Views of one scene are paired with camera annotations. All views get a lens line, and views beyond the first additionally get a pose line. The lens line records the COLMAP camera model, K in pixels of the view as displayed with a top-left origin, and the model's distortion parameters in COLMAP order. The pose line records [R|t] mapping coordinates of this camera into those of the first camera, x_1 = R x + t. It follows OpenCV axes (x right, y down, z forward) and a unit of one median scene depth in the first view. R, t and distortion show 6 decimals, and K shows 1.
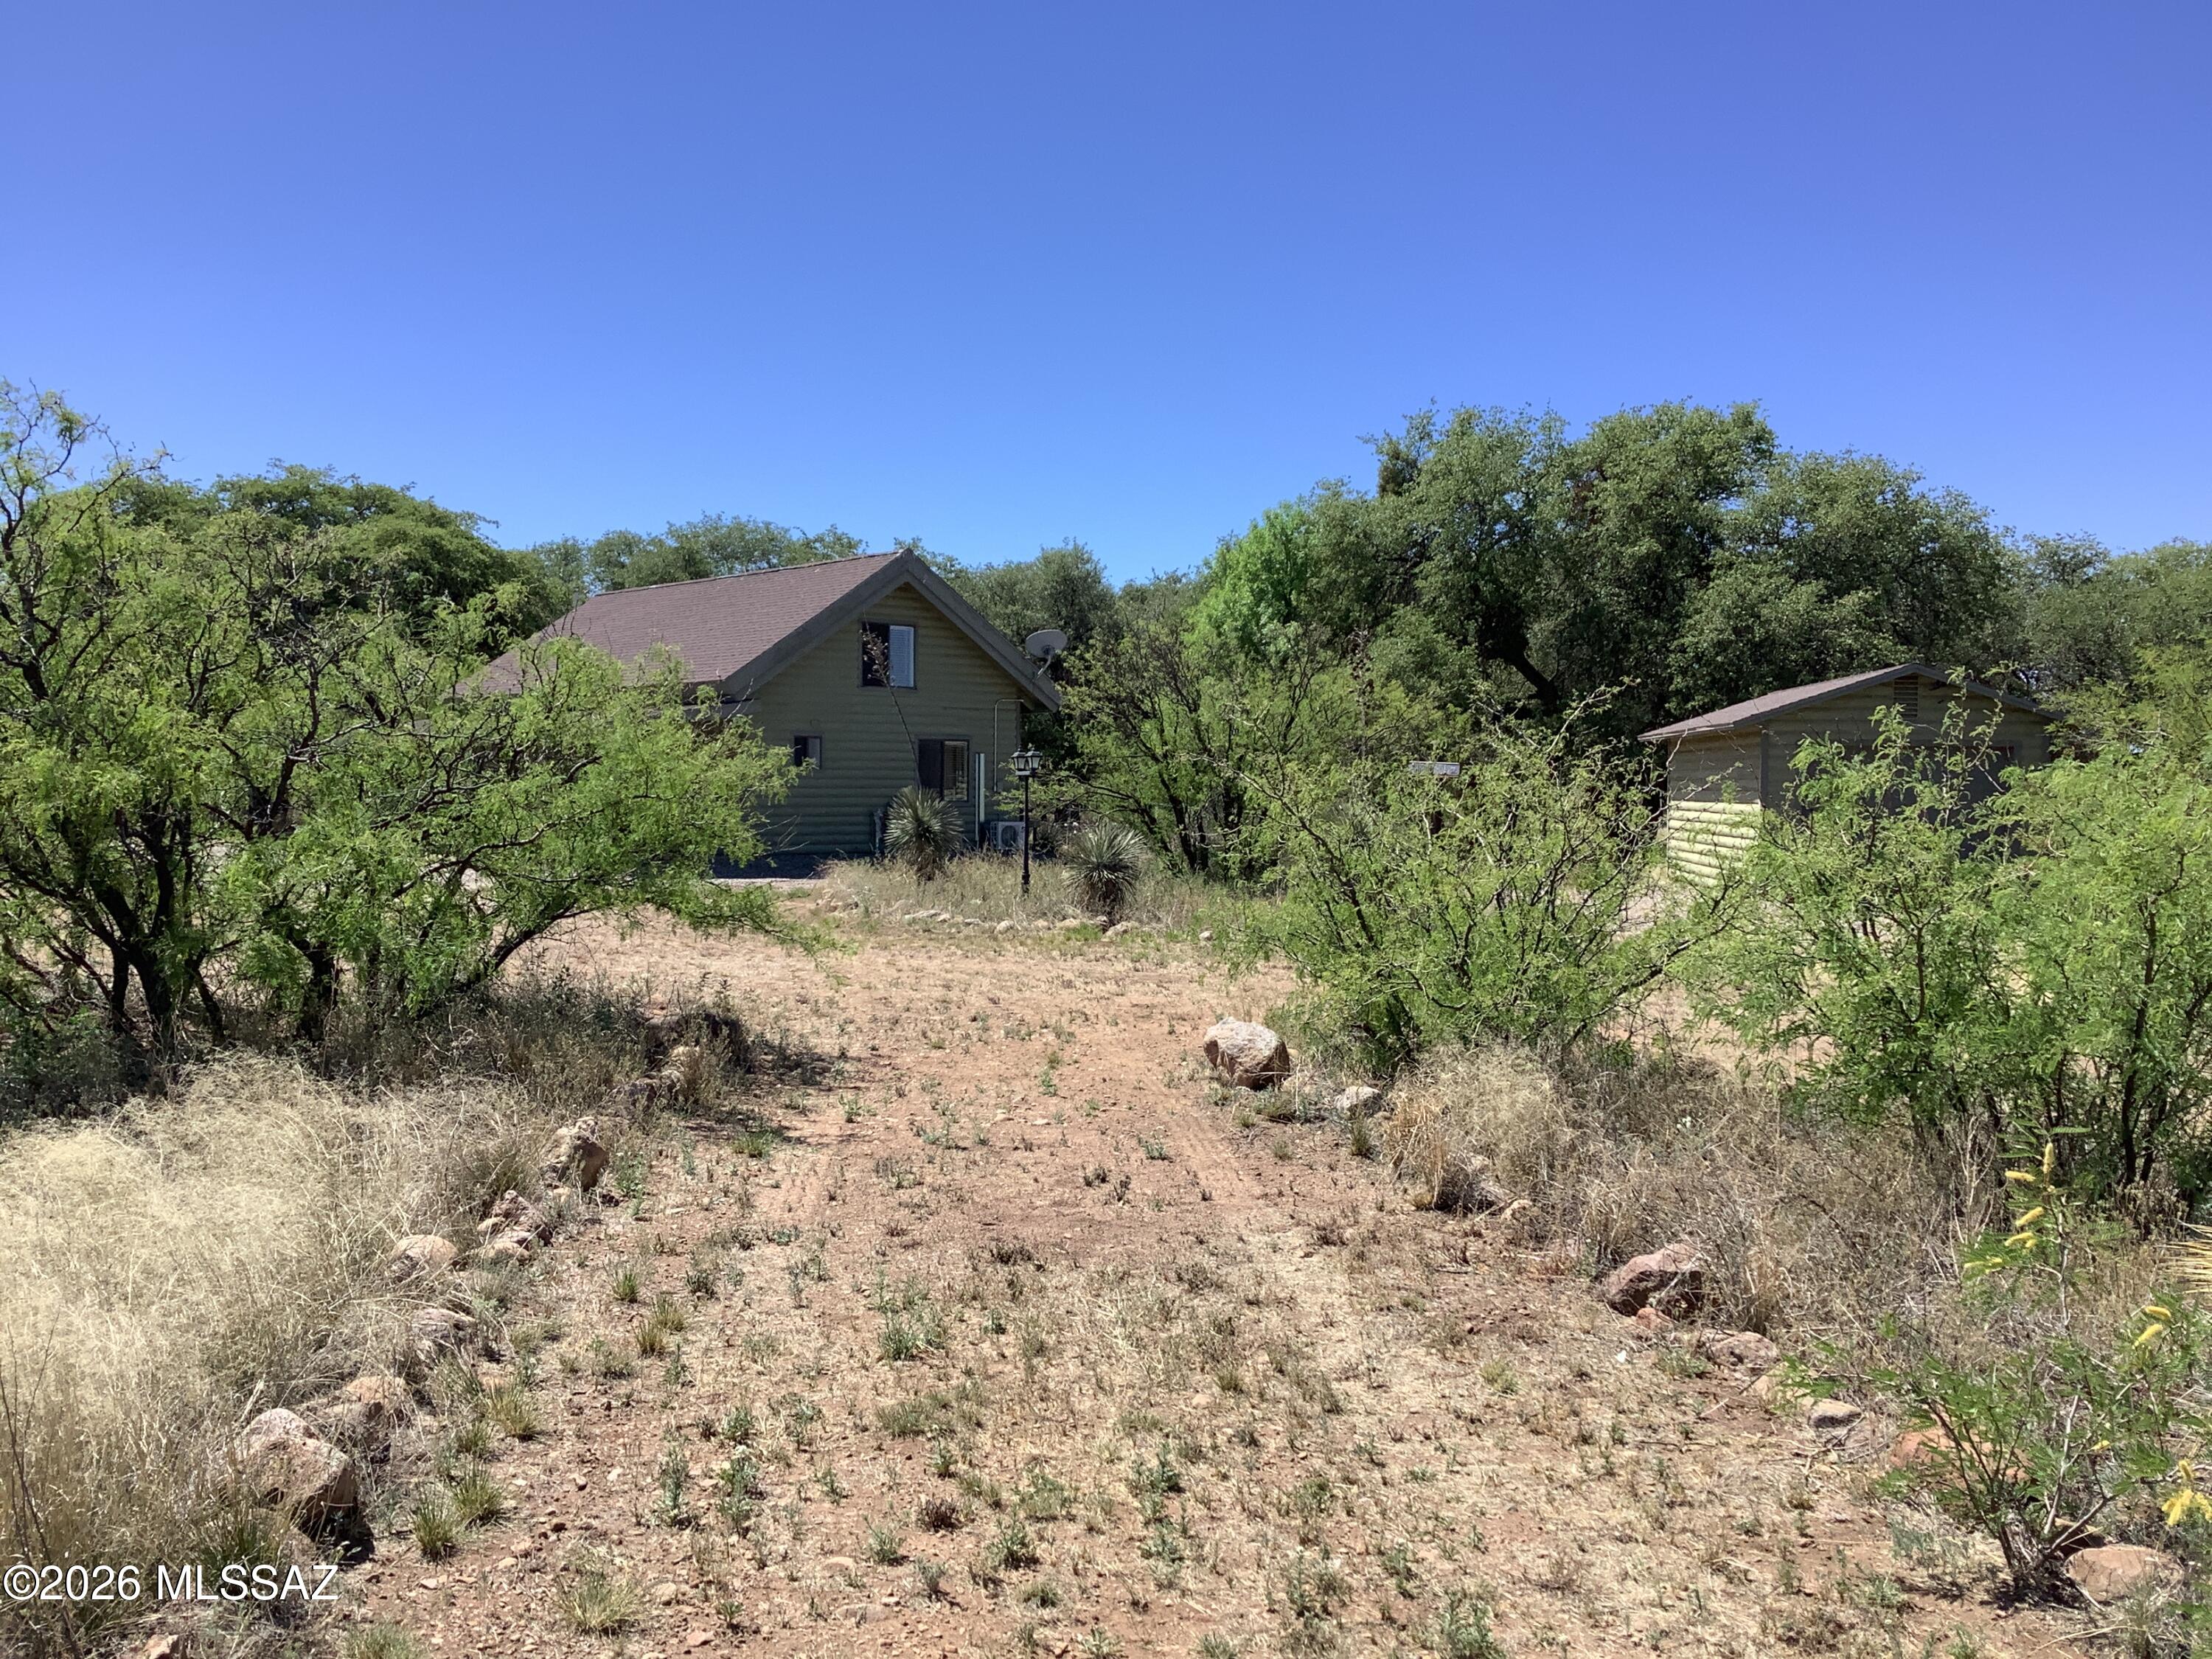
lens RADIAL K [[2002.3, 0, 1099.4], [0, 2002.3, 827.4], [0, 0, 1]] dist [0.059278, -0.108338]
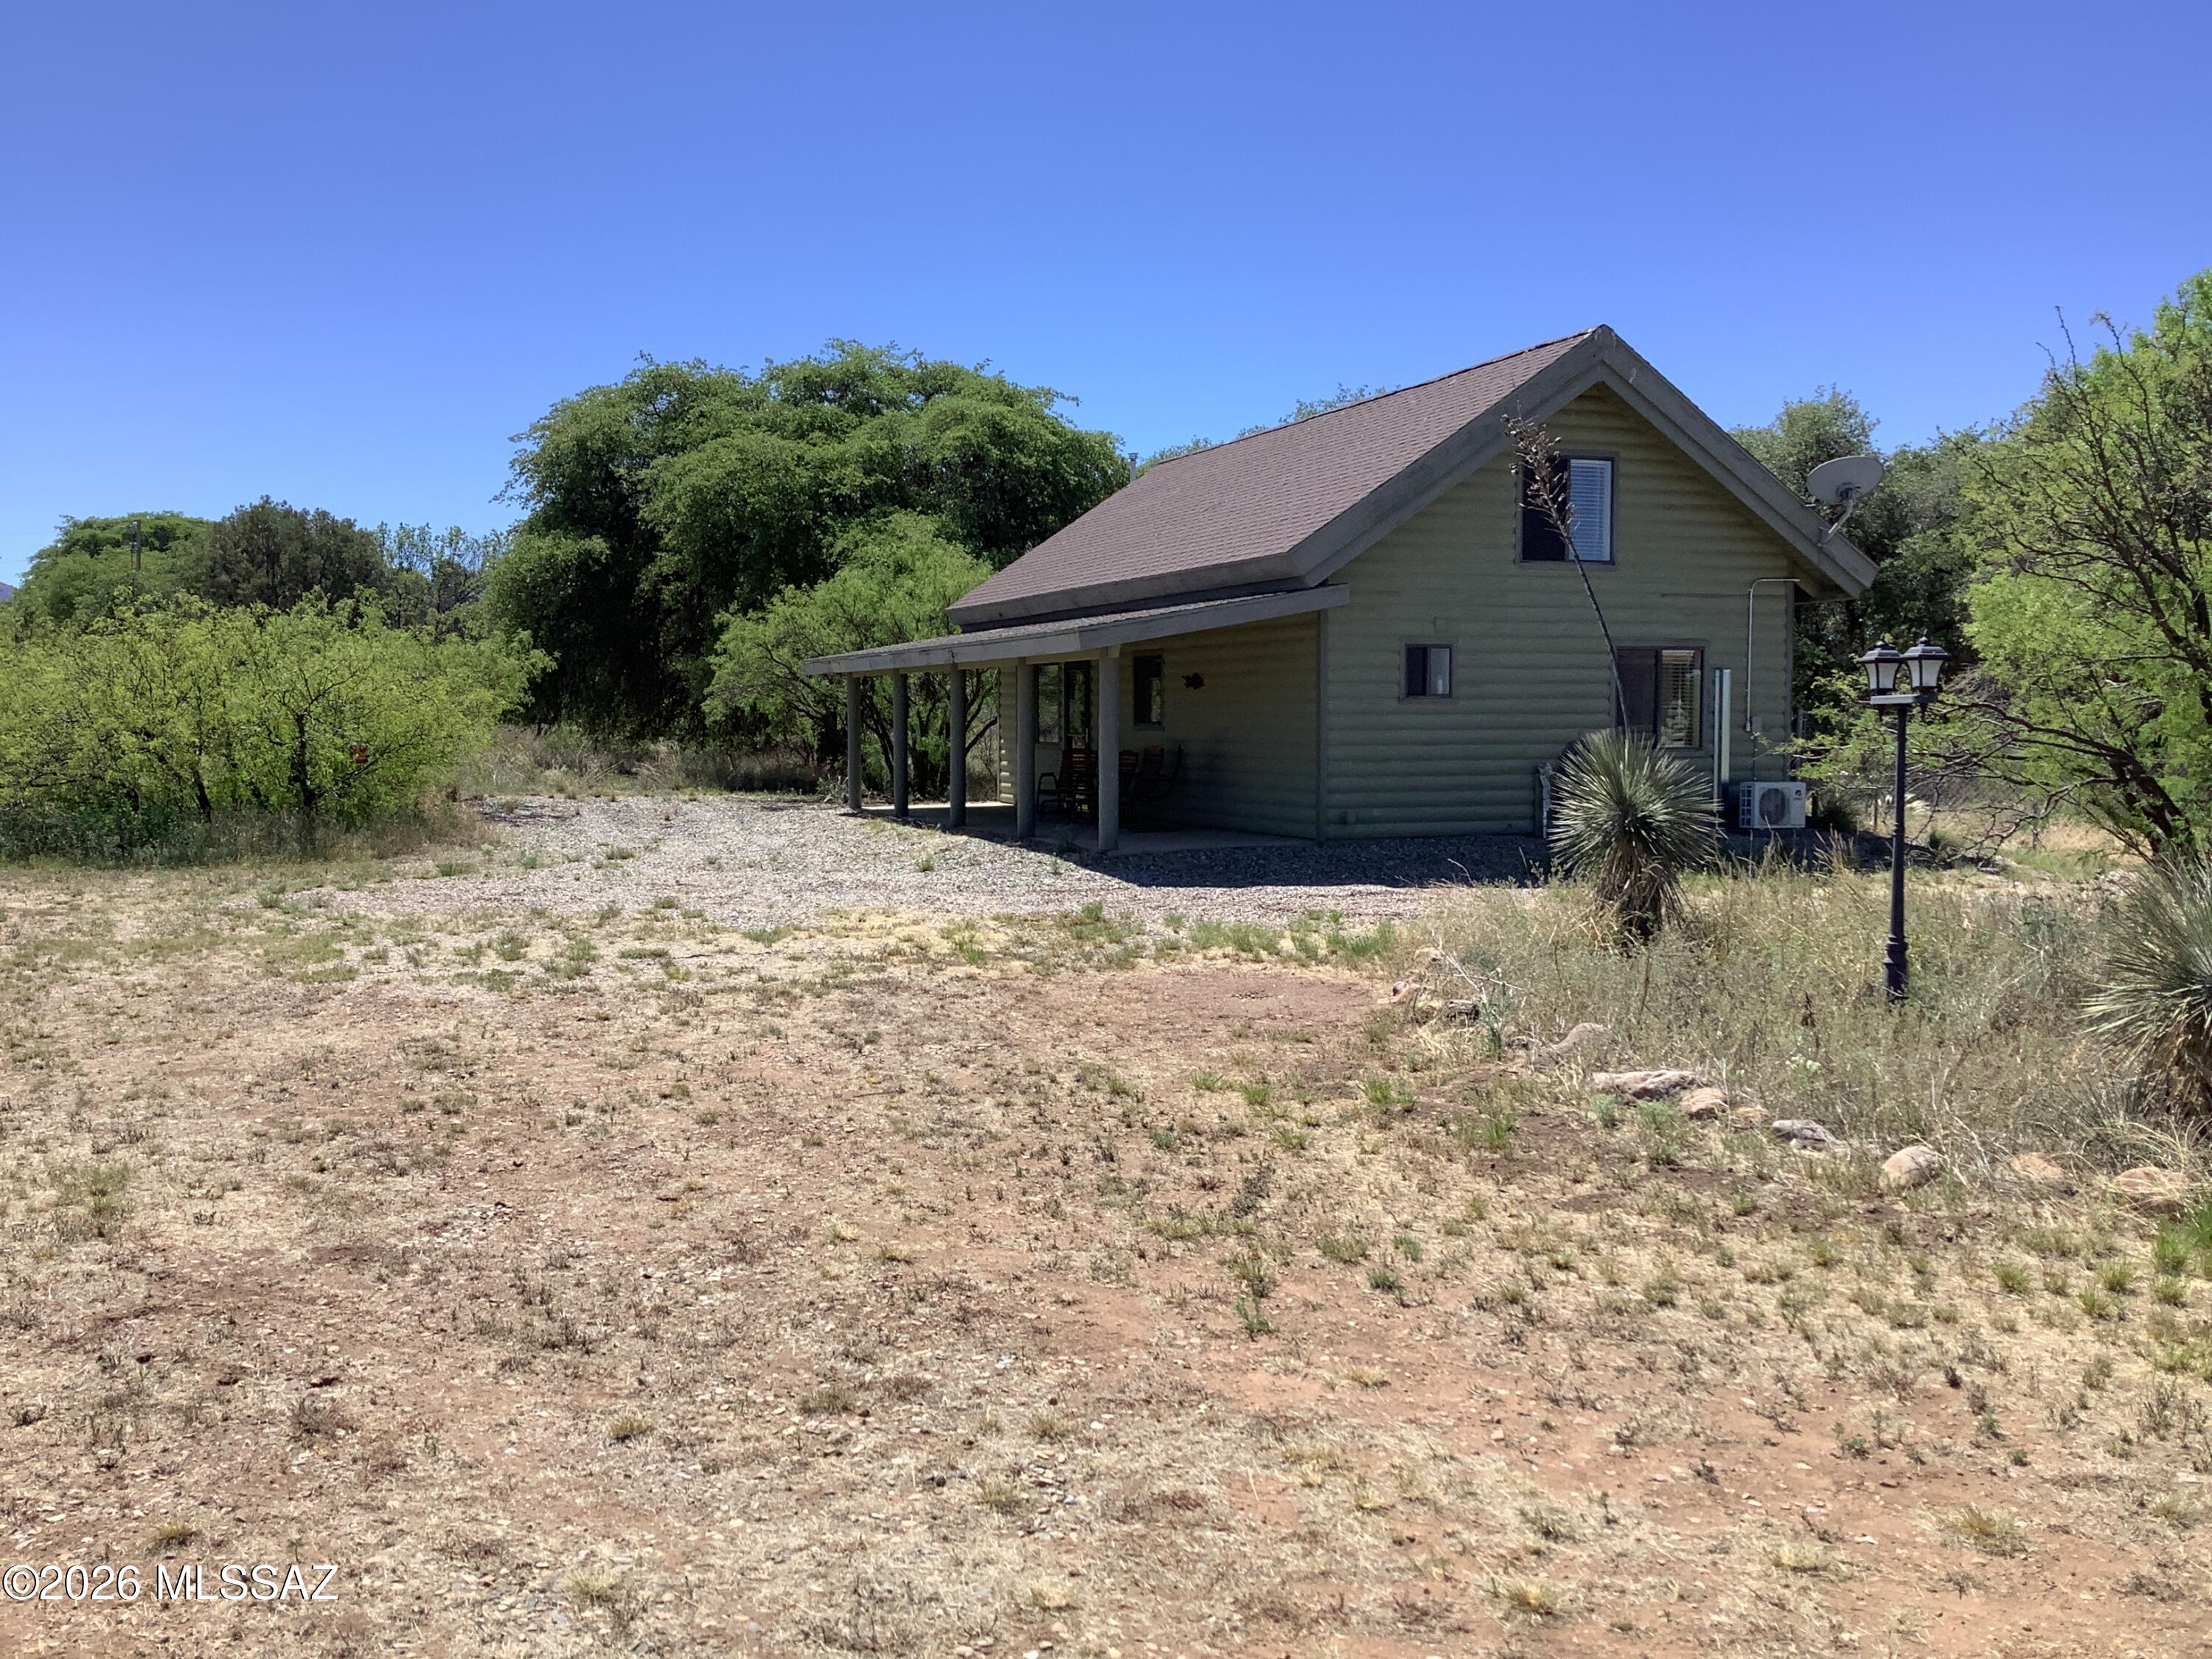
lens RADIAL K [[2002.3, 0, 1095.8], [0, 2002.3, 818.9], [0, 0, 1]] dist [0.059278, -0.108338]
pose [[0.943049, 0.009693, -0.332511, -0.035281], [-0.000218, 0.999593, 0.028522, -0.009242], [0.332652, -0.026825, 0.942668, 0.361144]]
